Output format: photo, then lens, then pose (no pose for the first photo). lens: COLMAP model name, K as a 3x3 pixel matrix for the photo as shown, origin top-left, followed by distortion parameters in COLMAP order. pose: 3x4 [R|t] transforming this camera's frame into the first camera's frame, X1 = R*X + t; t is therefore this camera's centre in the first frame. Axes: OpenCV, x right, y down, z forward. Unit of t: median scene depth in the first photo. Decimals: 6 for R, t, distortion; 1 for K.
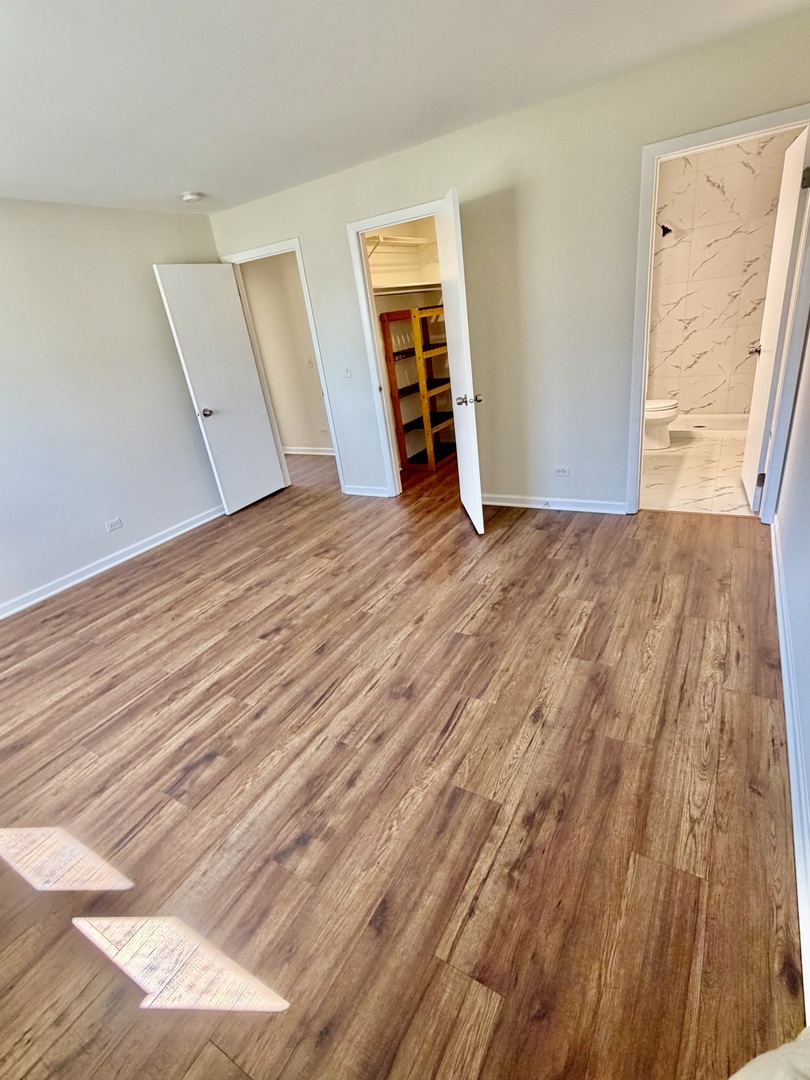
lens RADIAL K [[514.9, 0, 403.2], [0, 514.9, 542.9], [0, 0, 1]] dist [0.001442, 0.000400]
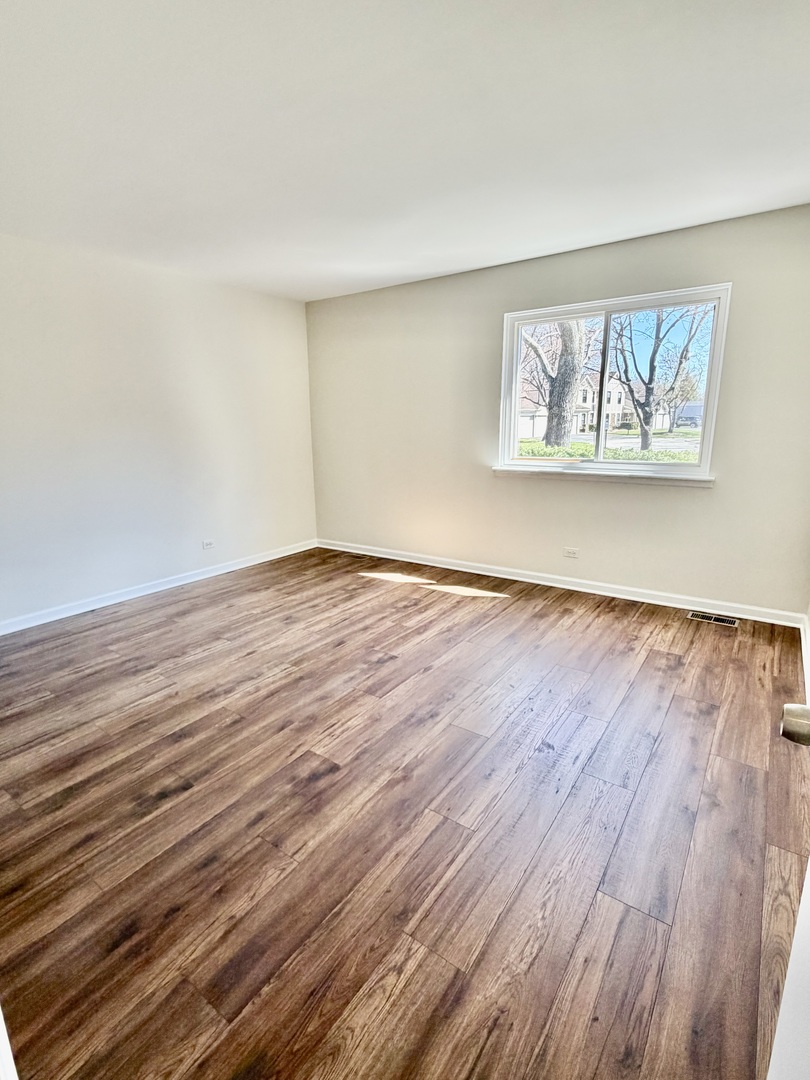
lens RADIAL K [[514.9, 0, 404.7], [0, 514.9, 538.2], [0, 0, 1]] dist [0.001442, 0.000400]
pose [[-0.986530, 0.124572, 0.106016, -0.461905], [0.163311, 0.787086, 0.594833, -0.676134], [-0.009344, 0.604134, -0.796828, 1.793000]]
